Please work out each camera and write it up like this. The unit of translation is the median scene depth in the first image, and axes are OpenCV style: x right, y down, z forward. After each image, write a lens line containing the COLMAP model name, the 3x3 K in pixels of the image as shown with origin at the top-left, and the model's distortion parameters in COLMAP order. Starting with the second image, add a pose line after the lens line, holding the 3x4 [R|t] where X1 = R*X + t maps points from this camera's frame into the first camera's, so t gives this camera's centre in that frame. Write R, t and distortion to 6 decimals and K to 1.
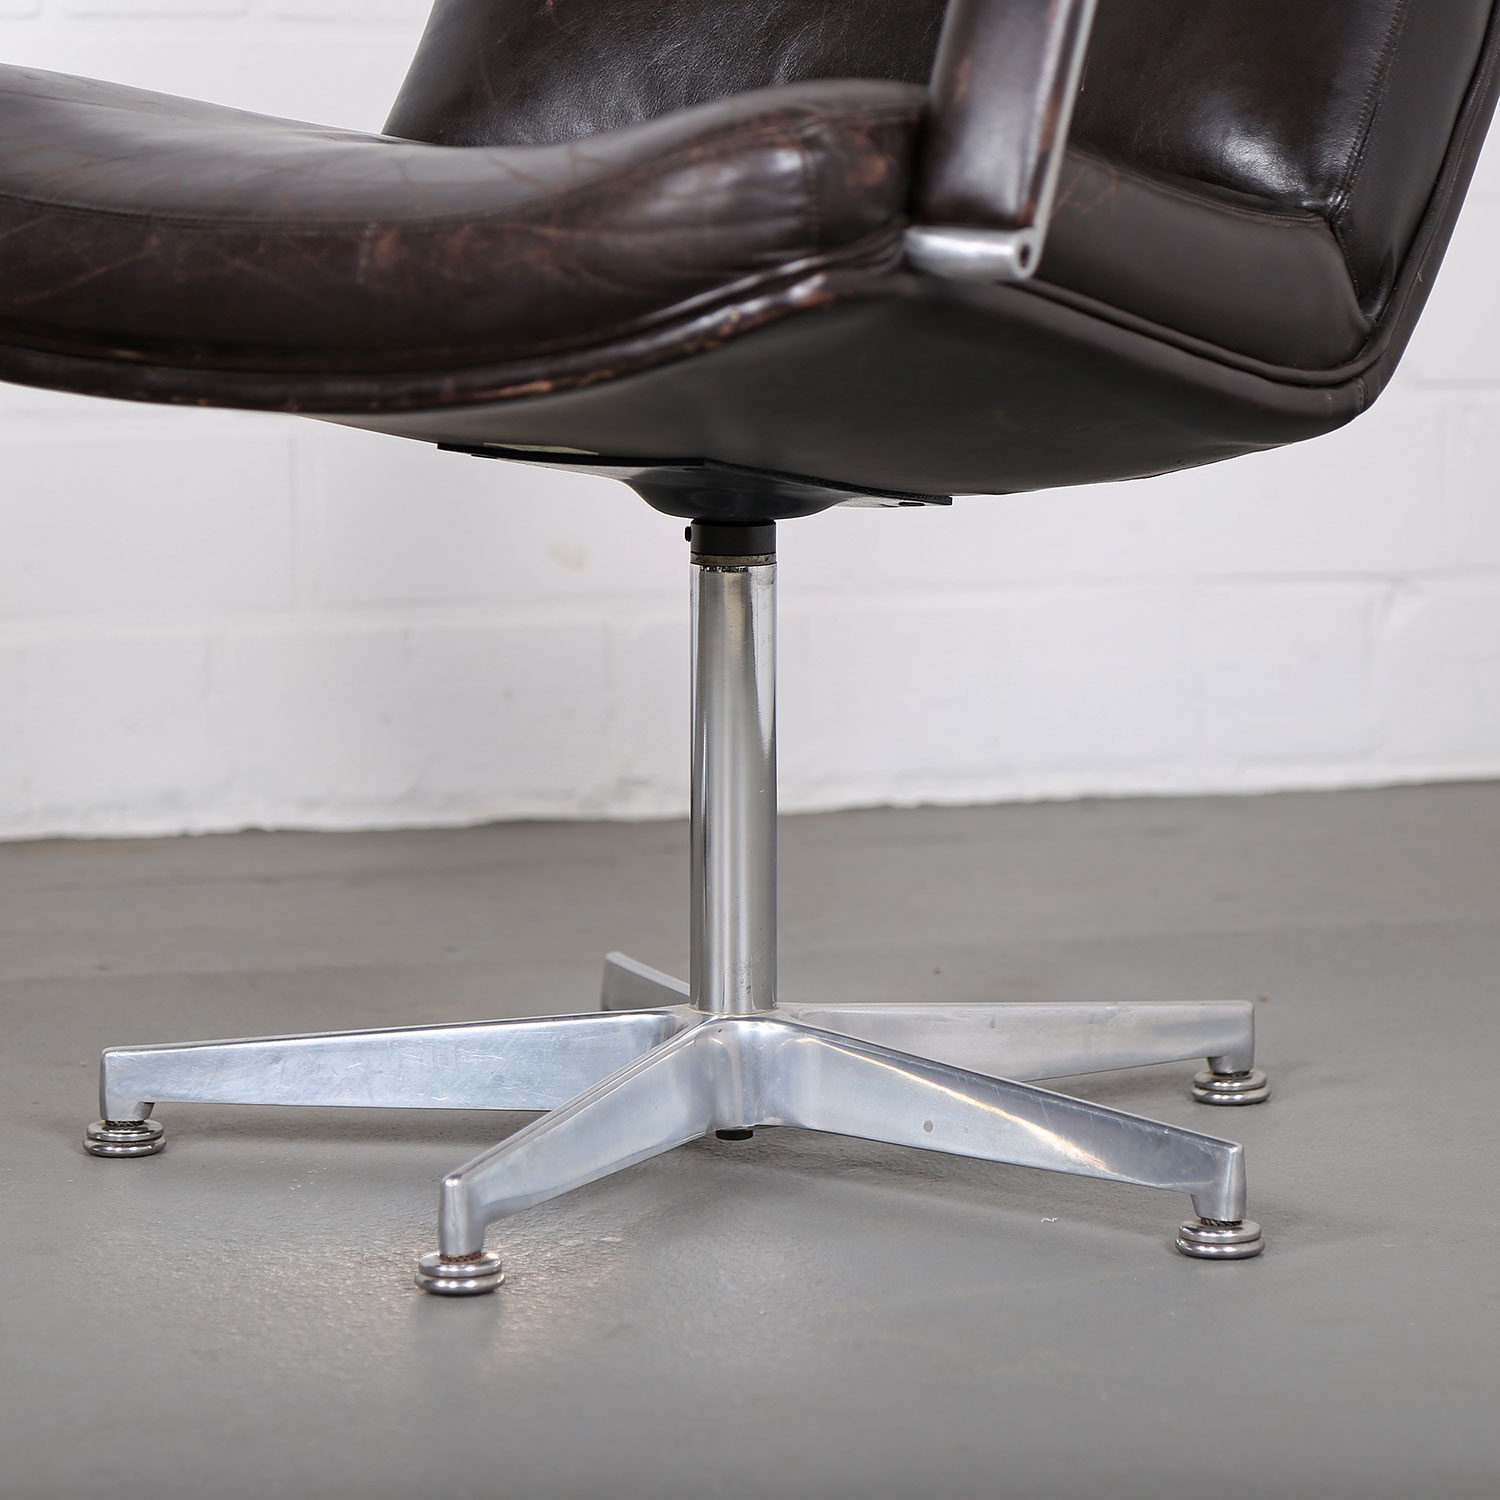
lens RADIAL K [[6376.9, 0, 763.7], [0, 6376.9, 758.5], [0, 0, 1]] dist [0.631801, 0.000000]
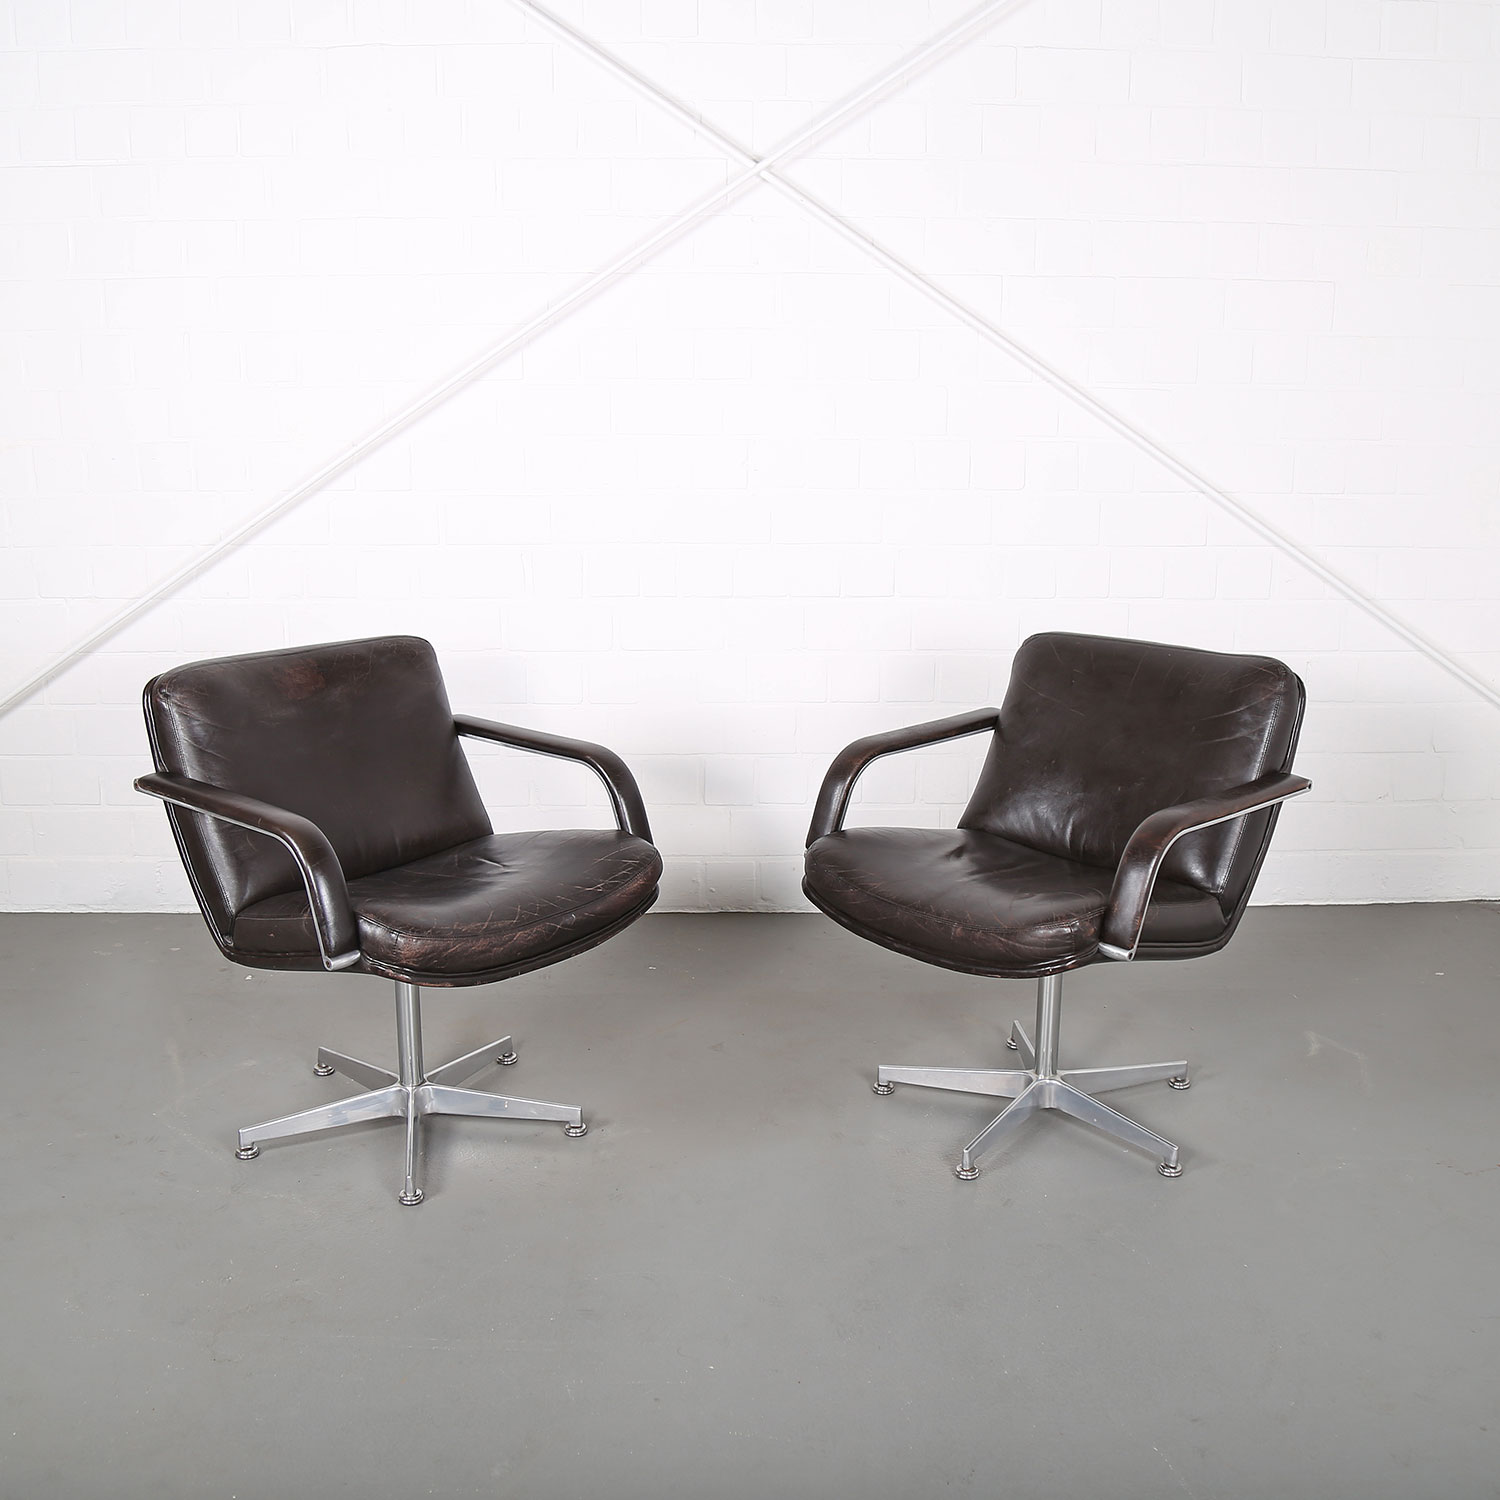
lens RADIAL K [[1728.8, 0, 763.9], [0, 1728.8, 691.2], [0, 0, 1]] dist [-0.101053, 0.000000]
pose [[0.983113, 0.046191, -0.177074, 0.000827], [-0.034454, 0.997036, 0.068795, -0.249668], [0.179726, -0.061532, 0.981790, -0.002492]]
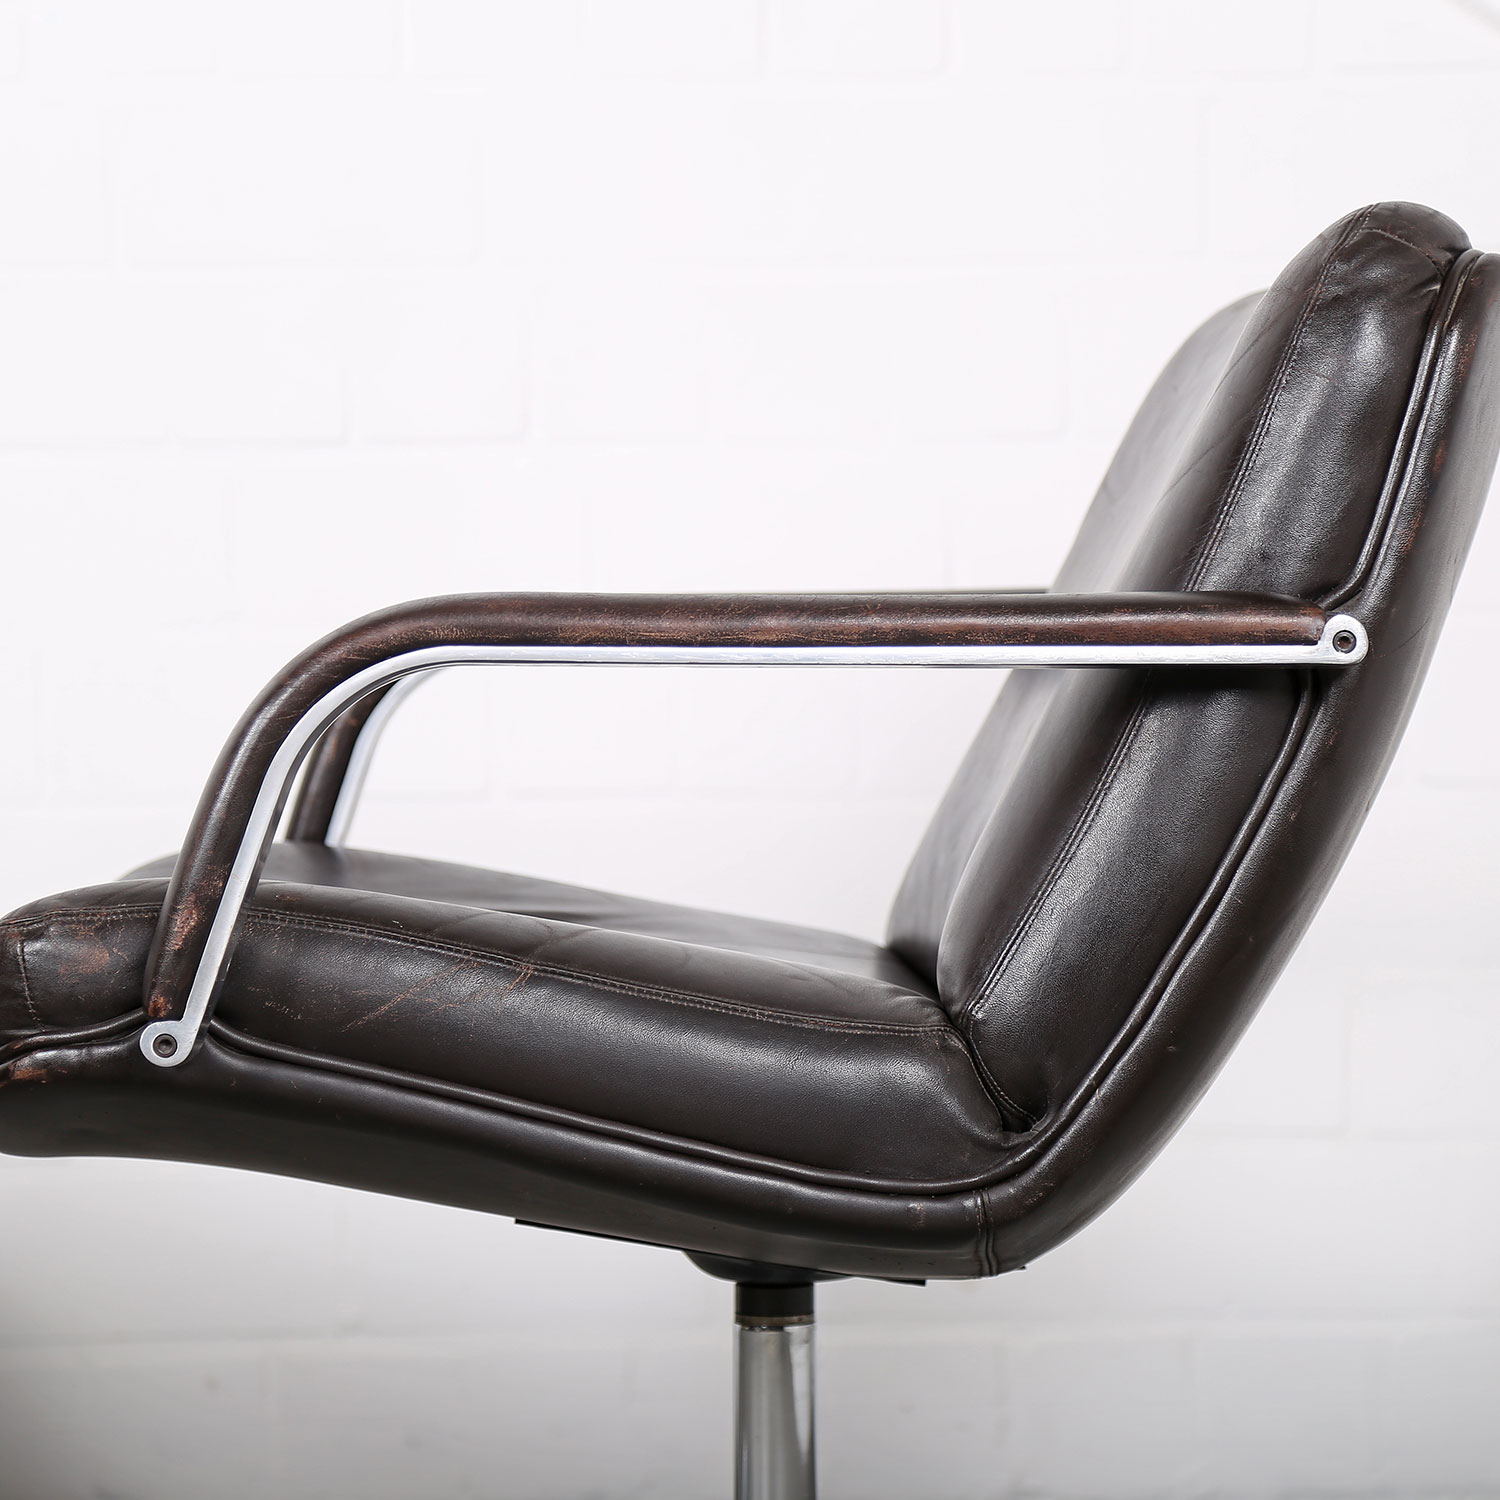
lens RADIAL K [[5540.3, 0, 793.5], [0, 5540.3, 749.1], [0, 0, 1]] dist [0.537931, 0.000000]
pose [[0.976537, -0.003490, -0.215323, 0.197078], [-0.020092, 0.994031, -0.107233, -0.026084], [0.214412, 0.109043, 0.970638, 0.095426]]
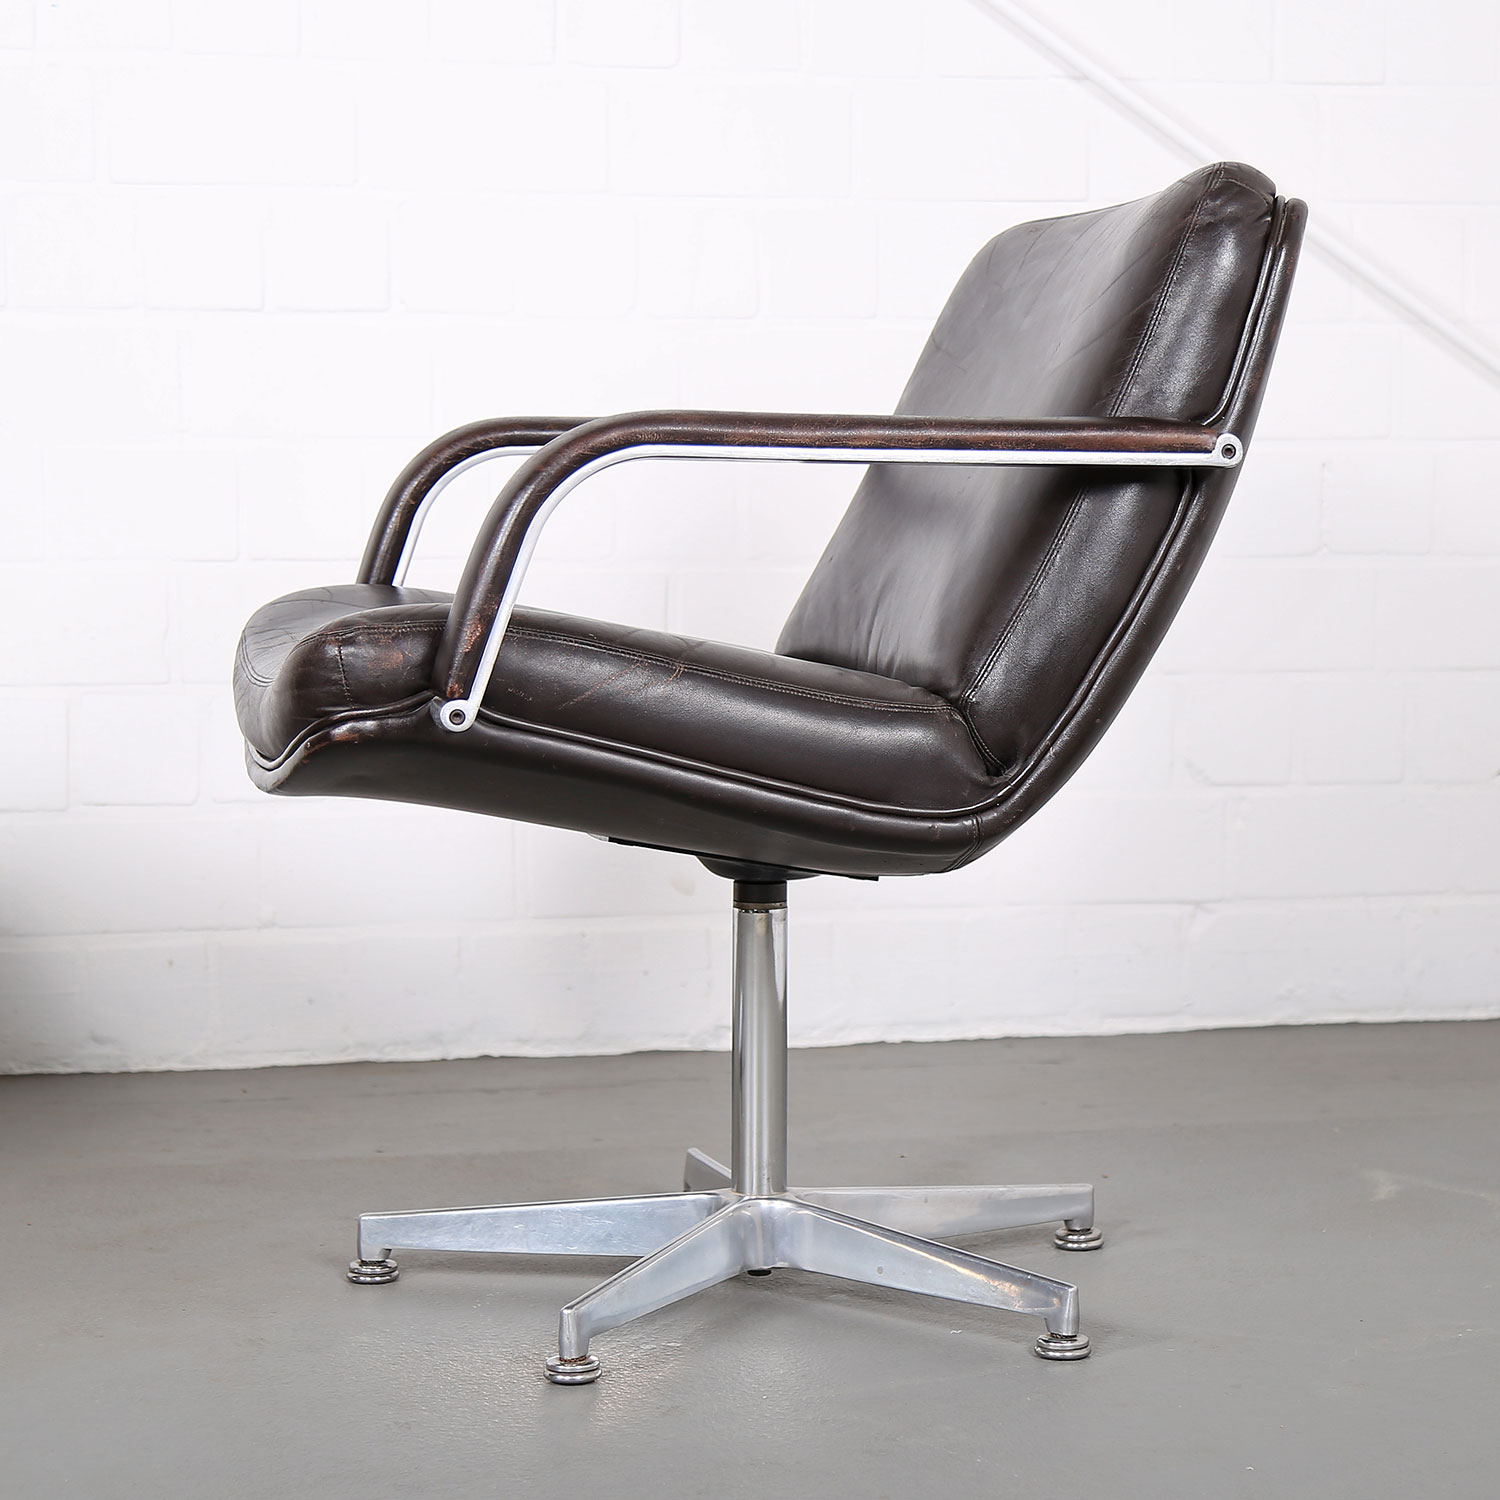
lens RADIAL K [[3756.8, 0, 860.8], [0, 3756.8, 743.2], [0, 0, 1]] dist [0.142521, 0.000000]
pose [[0.999984, 0.004782, -0.002916, 0.022632], [-0.004947, 0.998205, -0.059685, -0.015779], [0.002626, 0.059699, 0.998213, 0.071174]]
